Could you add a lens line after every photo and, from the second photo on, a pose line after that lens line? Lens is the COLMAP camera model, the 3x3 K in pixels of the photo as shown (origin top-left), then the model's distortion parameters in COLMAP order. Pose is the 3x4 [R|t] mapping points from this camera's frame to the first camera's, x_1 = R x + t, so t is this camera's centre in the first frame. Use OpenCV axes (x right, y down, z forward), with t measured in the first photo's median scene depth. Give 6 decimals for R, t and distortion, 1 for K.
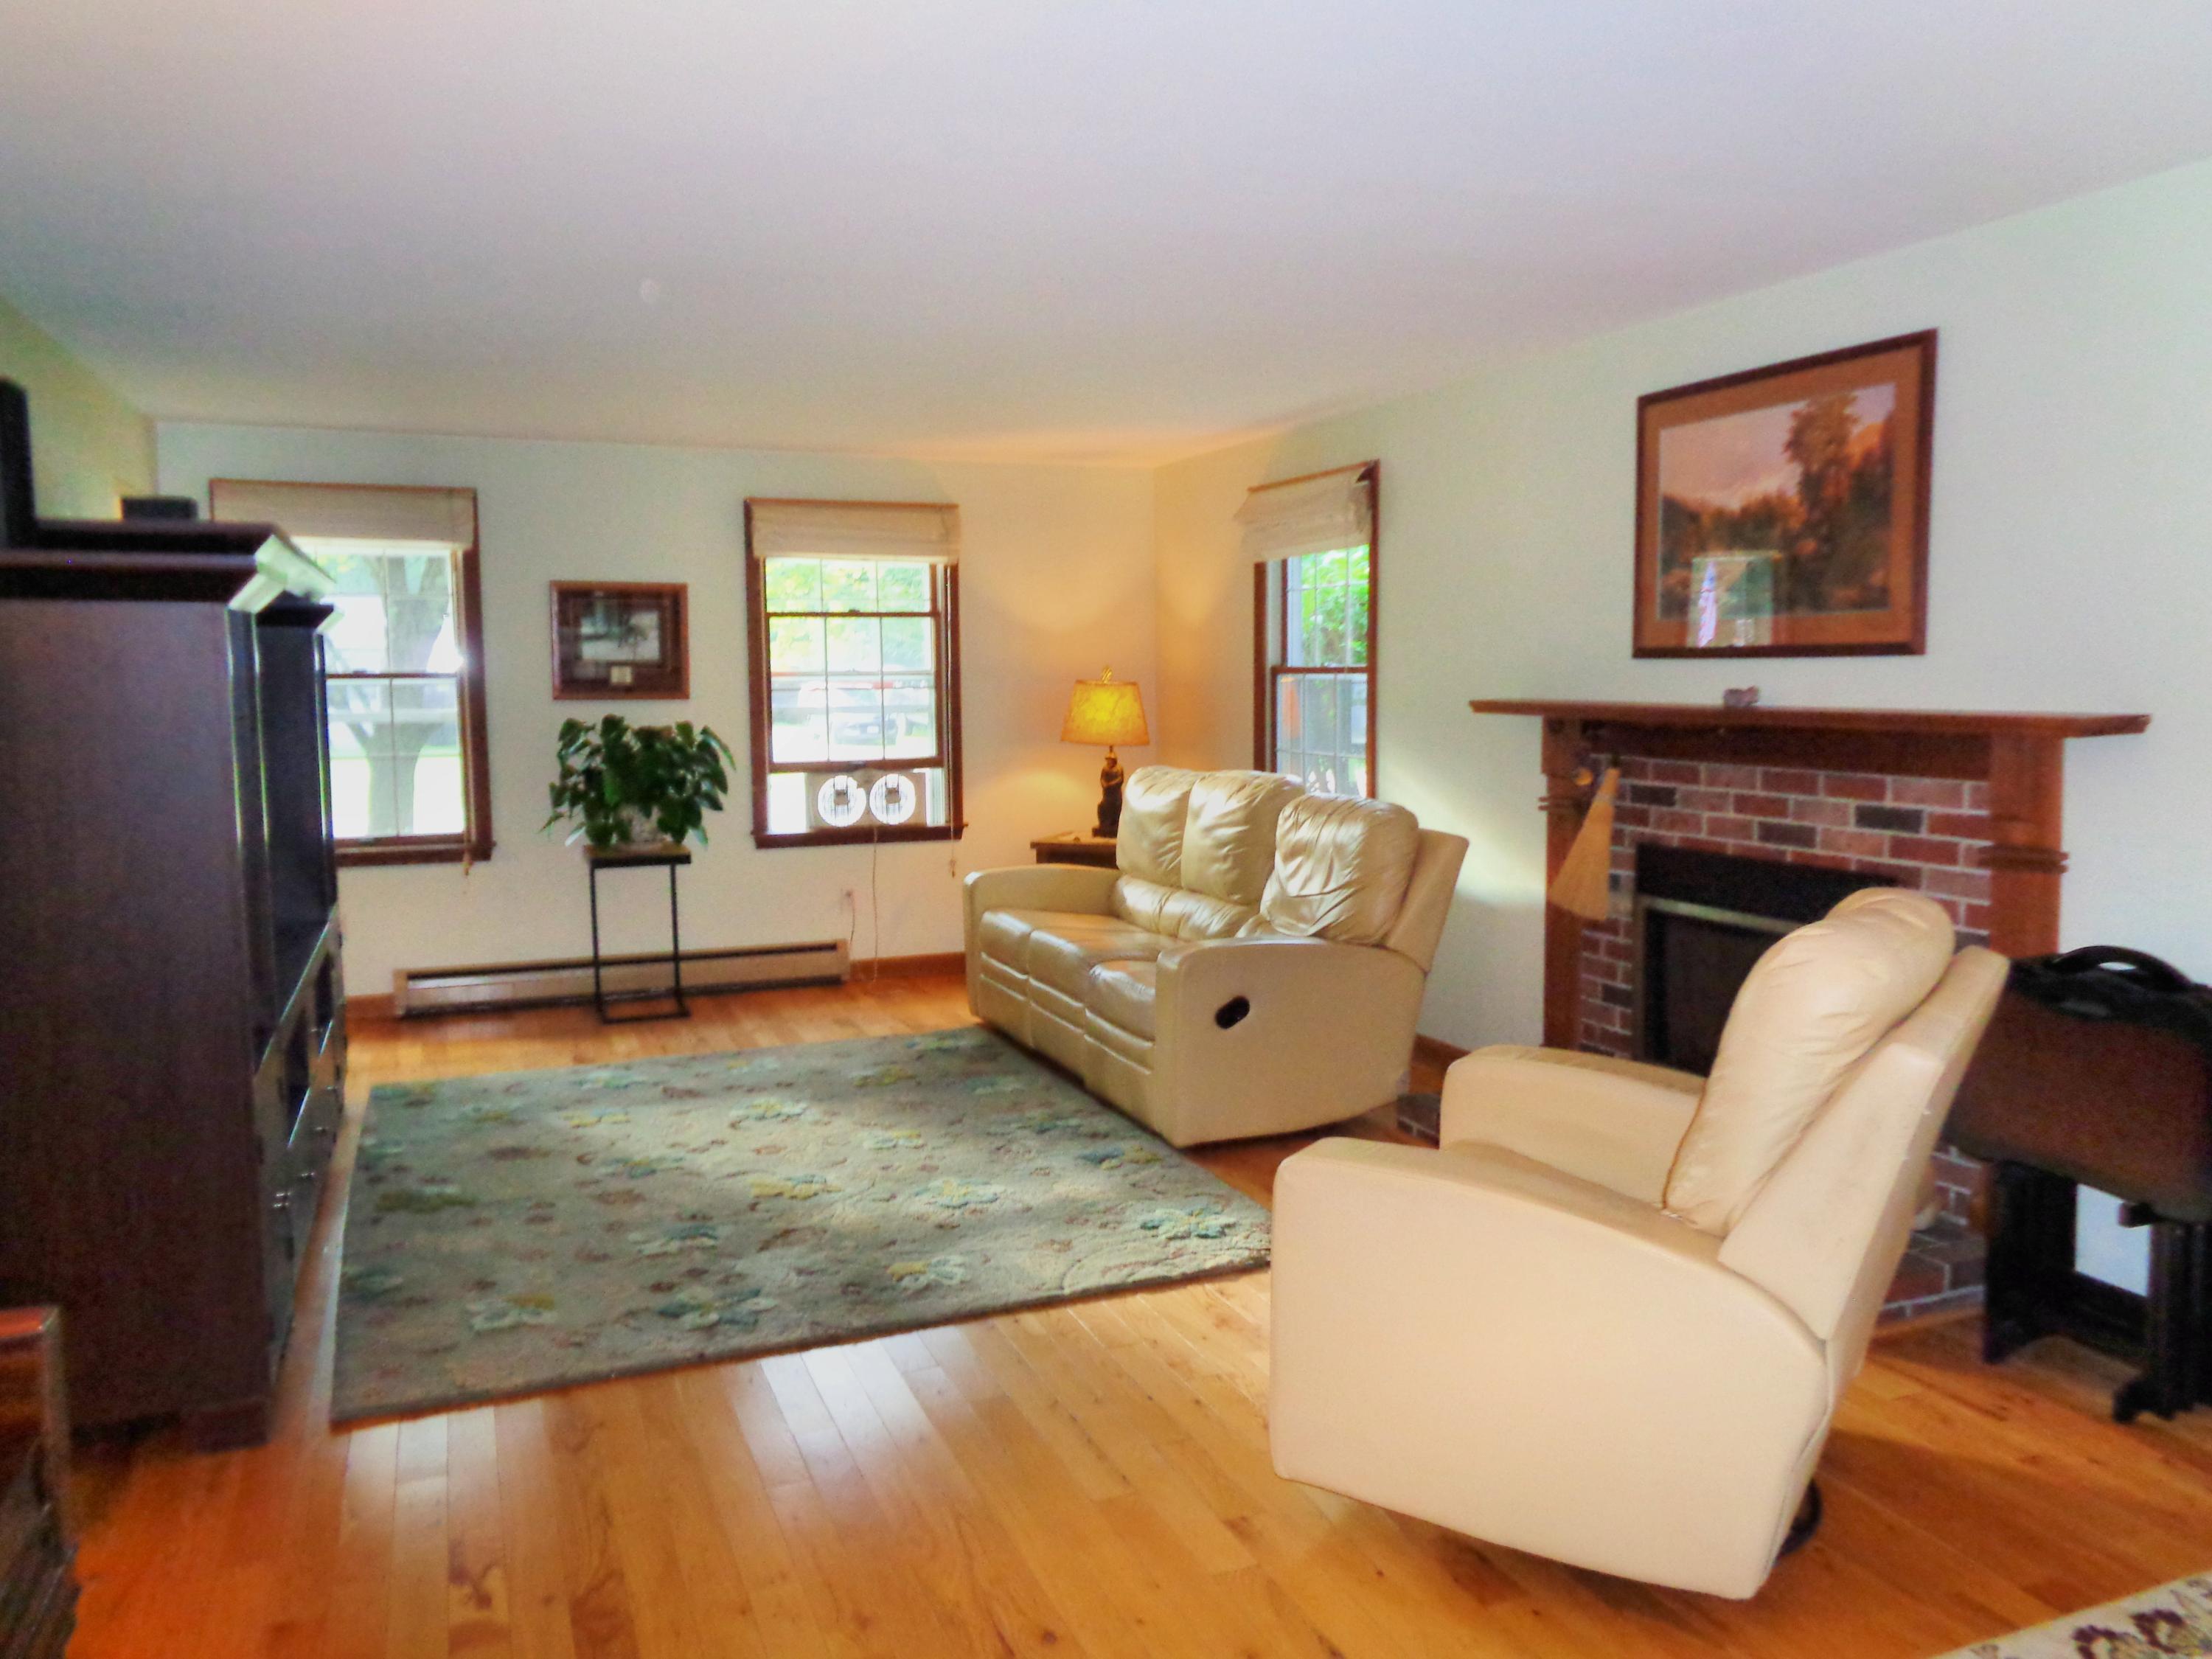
lens RADIAL K [[1706.9, 0, 1118.2], [0, 1706.9, 822.4], [0, 0, 1]] dist [0.001889, 0.016020]
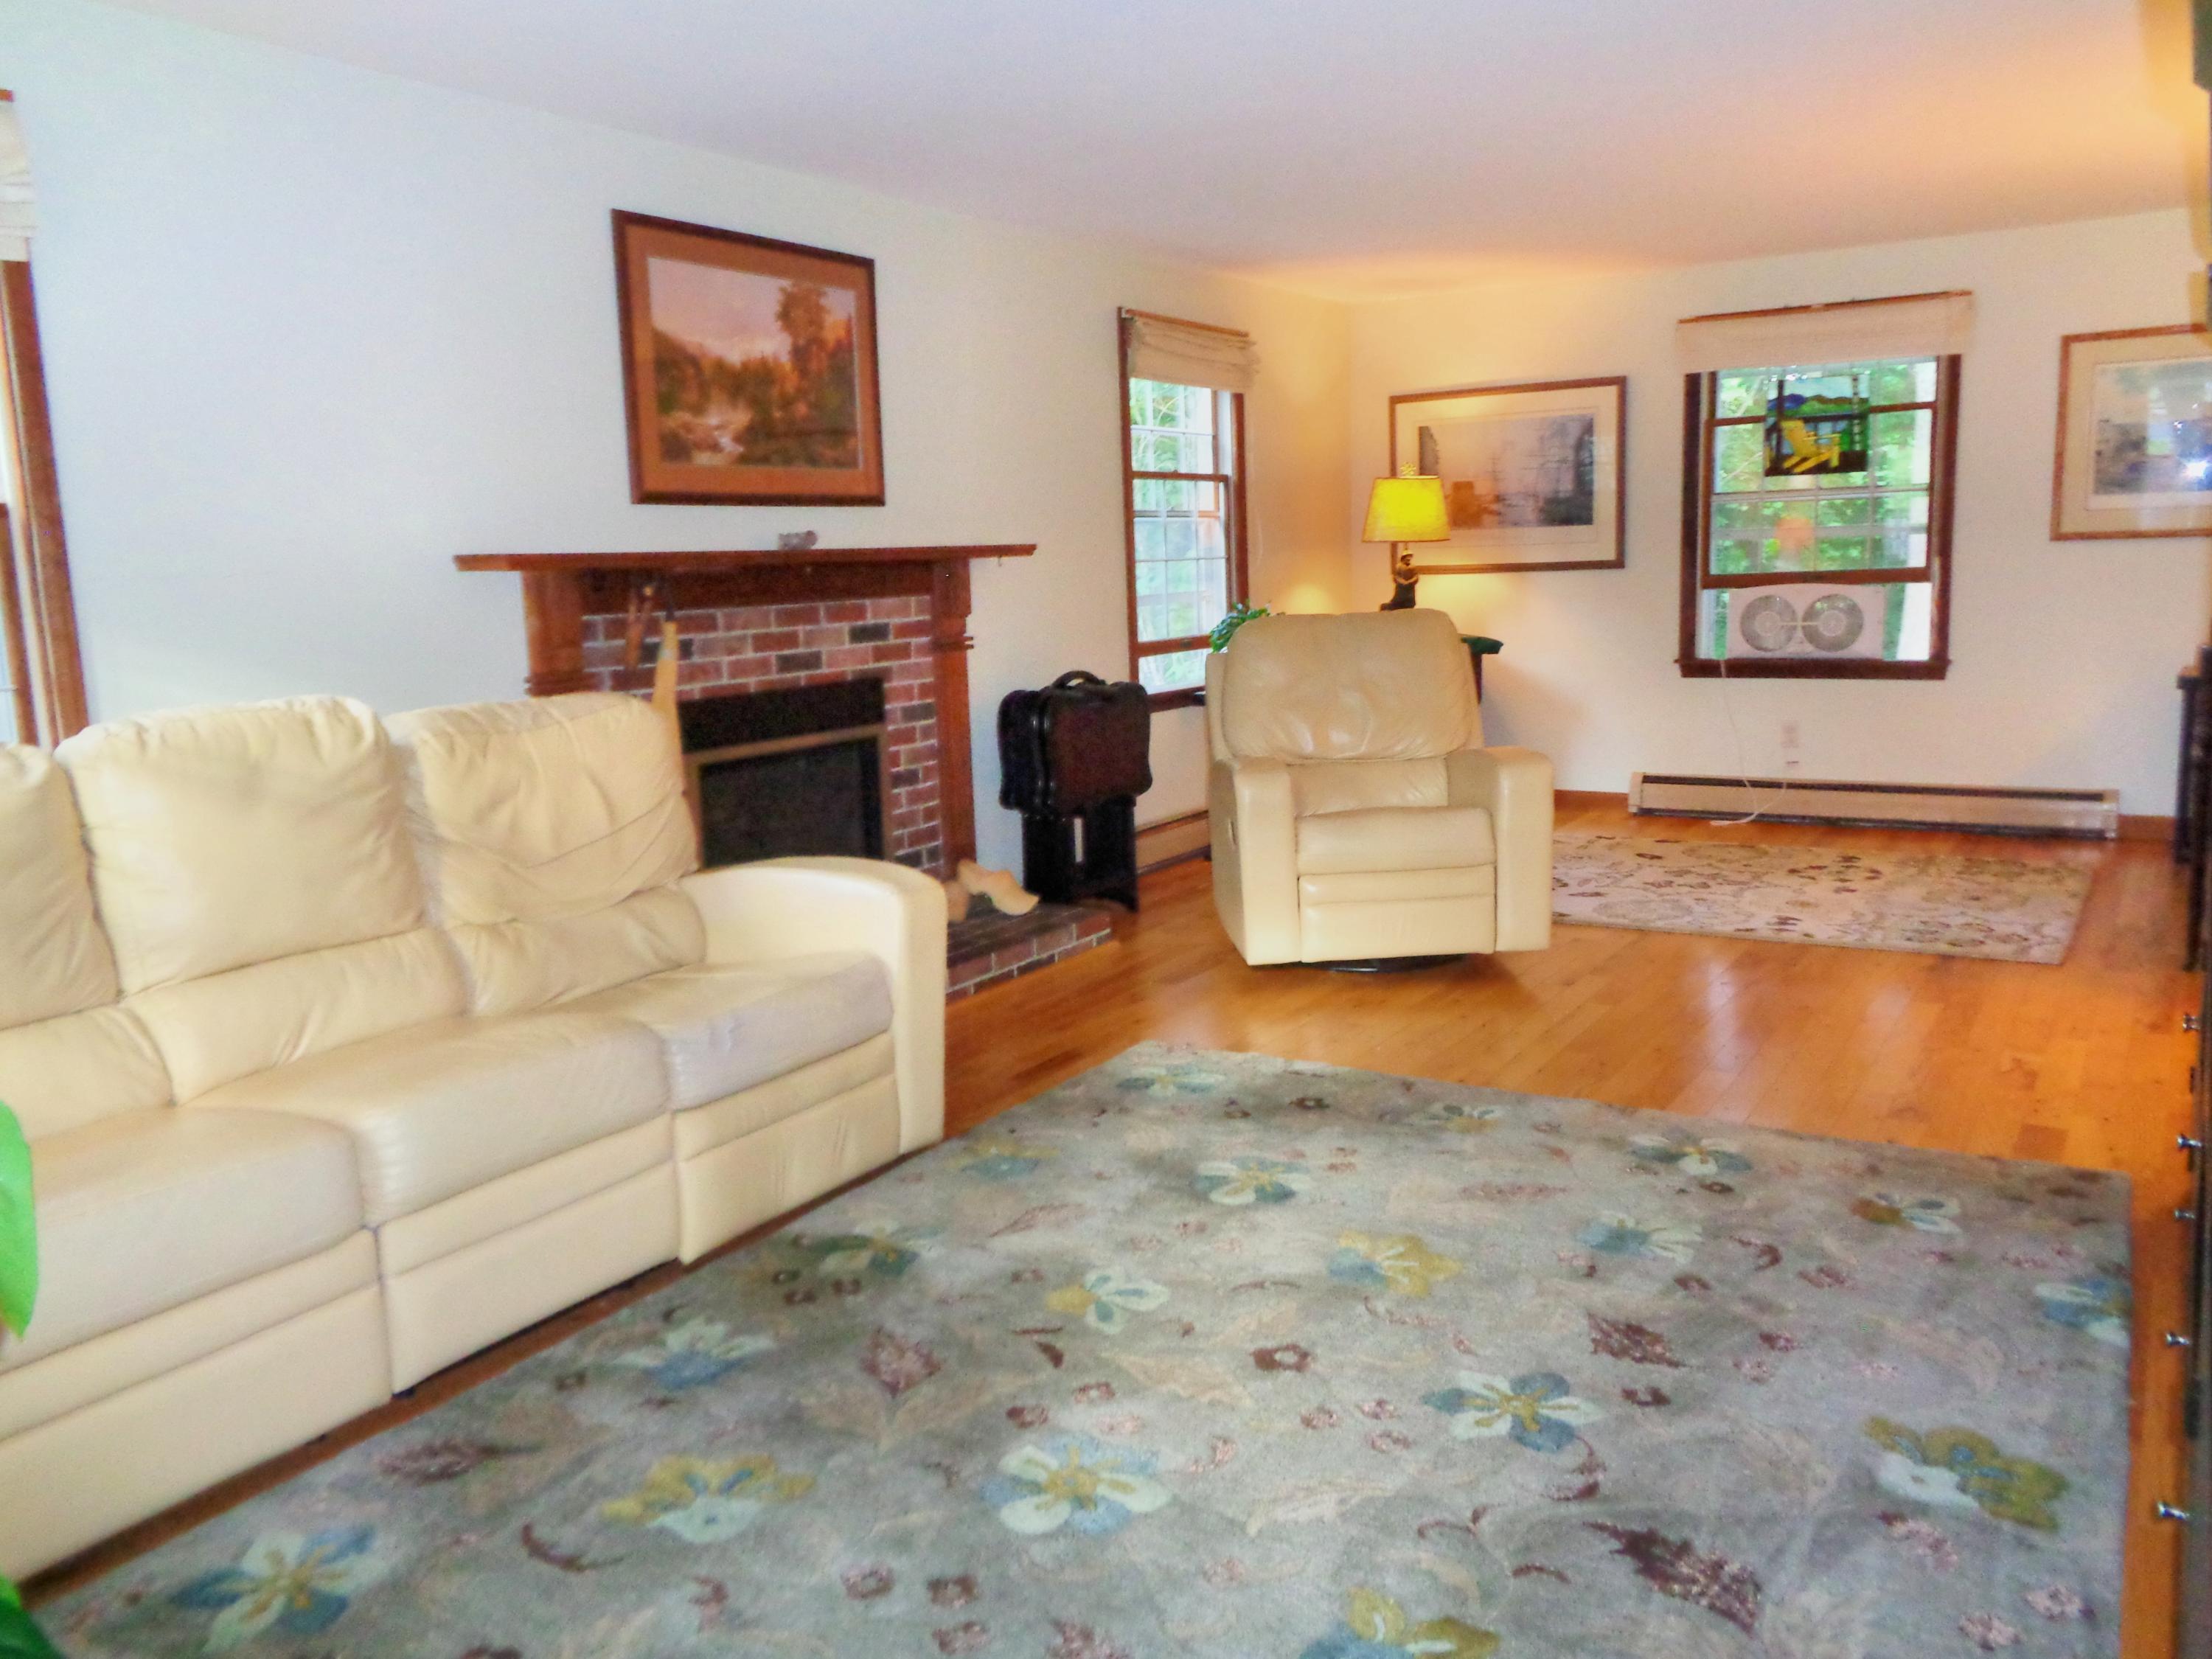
lens RADIAL K [[1706.9, 0, 1118.2], [0, 1706.9, 837.3], [0, 0, 1]] dist [0.001889, 0.016020]
pose [[-0.579953, -0.103000, 0.808112, -0.682726], [0.114639, 0.971785, 0.206134, -0.091759], [-0.806543, 0.212189, -0.551782, 1.505356]]
